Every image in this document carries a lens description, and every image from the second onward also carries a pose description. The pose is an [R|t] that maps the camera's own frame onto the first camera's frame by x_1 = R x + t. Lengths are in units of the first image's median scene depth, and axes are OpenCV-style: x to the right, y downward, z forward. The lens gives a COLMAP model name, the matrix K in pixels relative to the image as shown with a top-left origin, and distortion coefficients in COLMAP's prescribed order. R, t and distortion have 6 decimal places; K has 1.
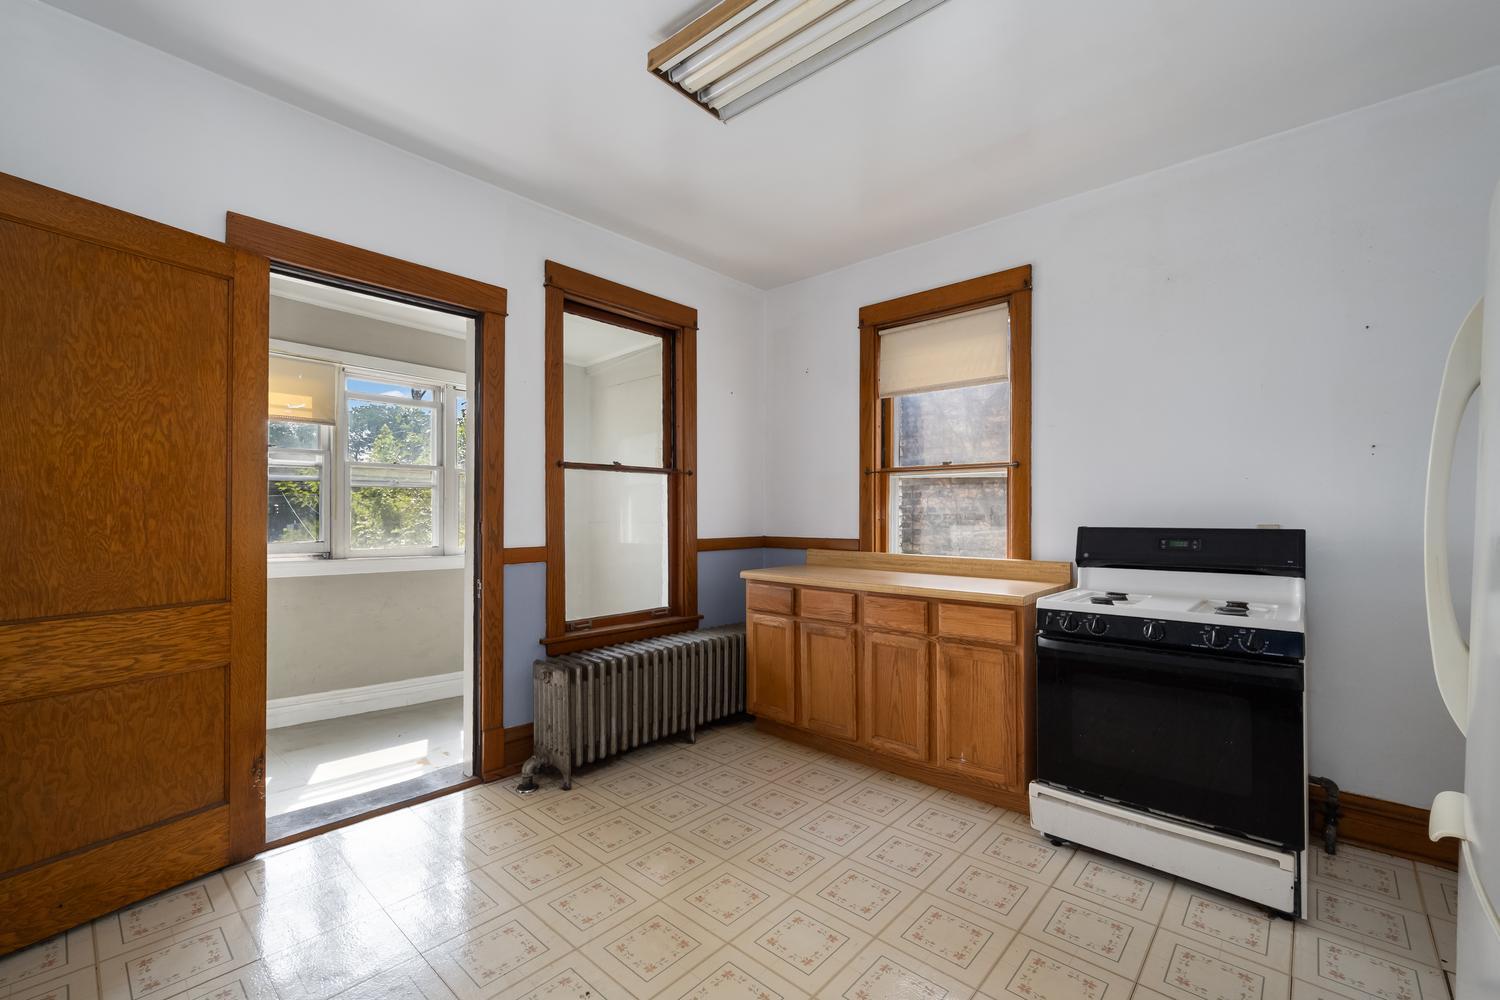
lens RADIAL K [[624.6, 0, 743.3], [0, 624.6, 508.6], [0, 0, 1]] dist [0.001529, 0.000110]
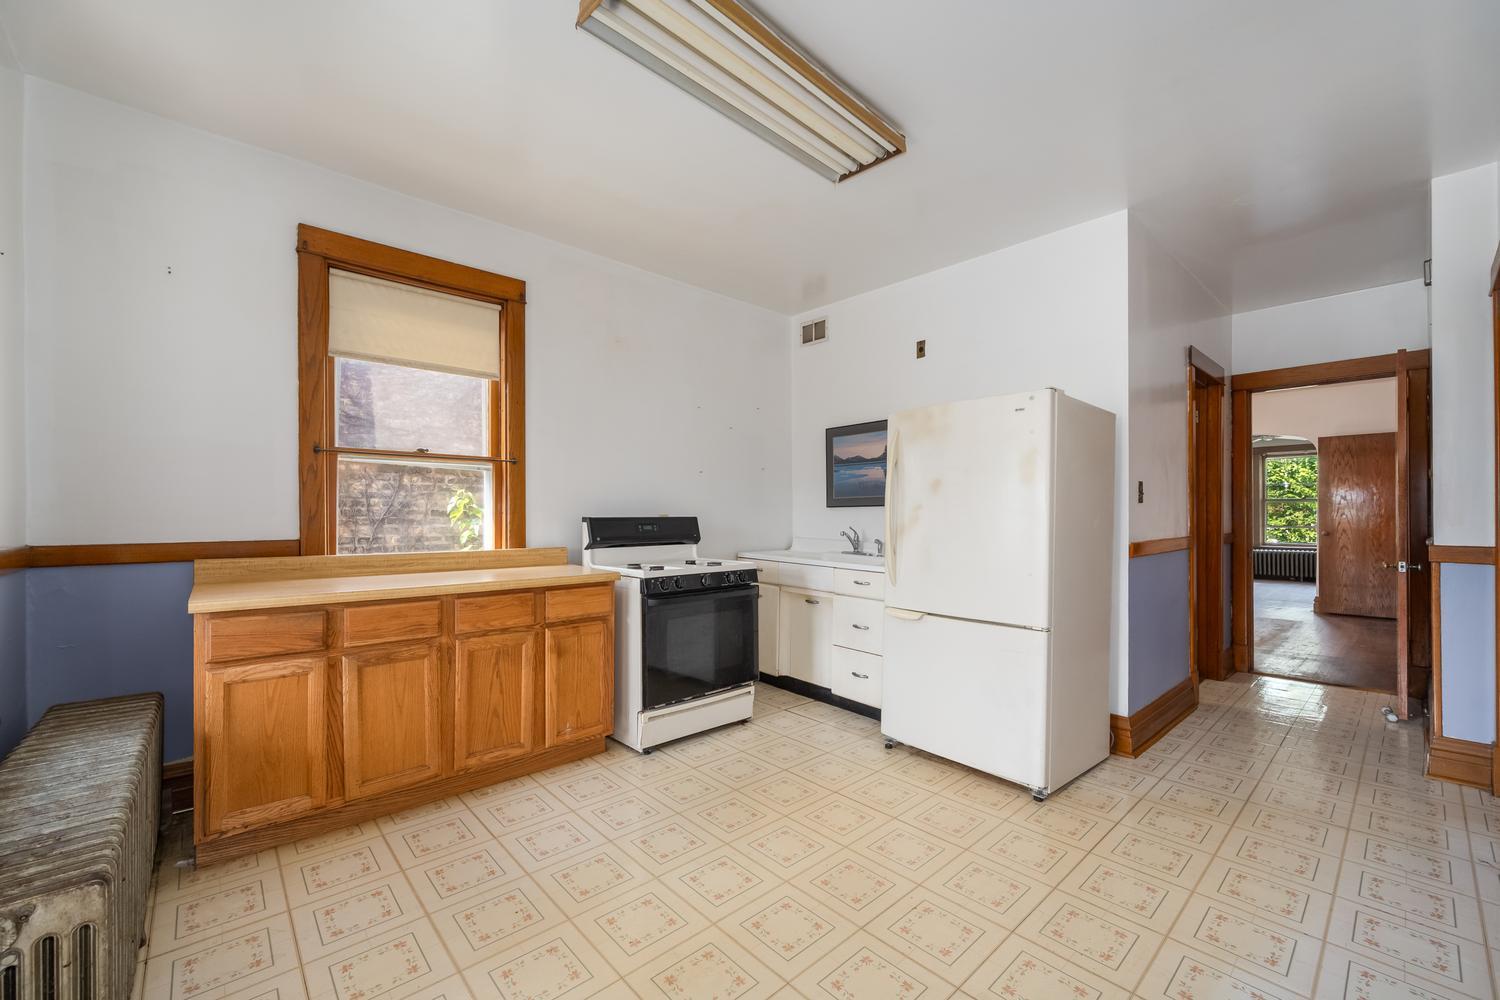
lens RADIAL K [[614.5, 0, 749.3], [0, 614.5, 512.7], [0, 0, 1]] dist [-0.000525, -0.000051]
pose [[0.094595, -0.001703, 0.995514, -0.662522], [-0.011116, 0.999934, 0.002767, 0.013299], [-0.995454, -0.011328, 0.094570, 0.558414]]
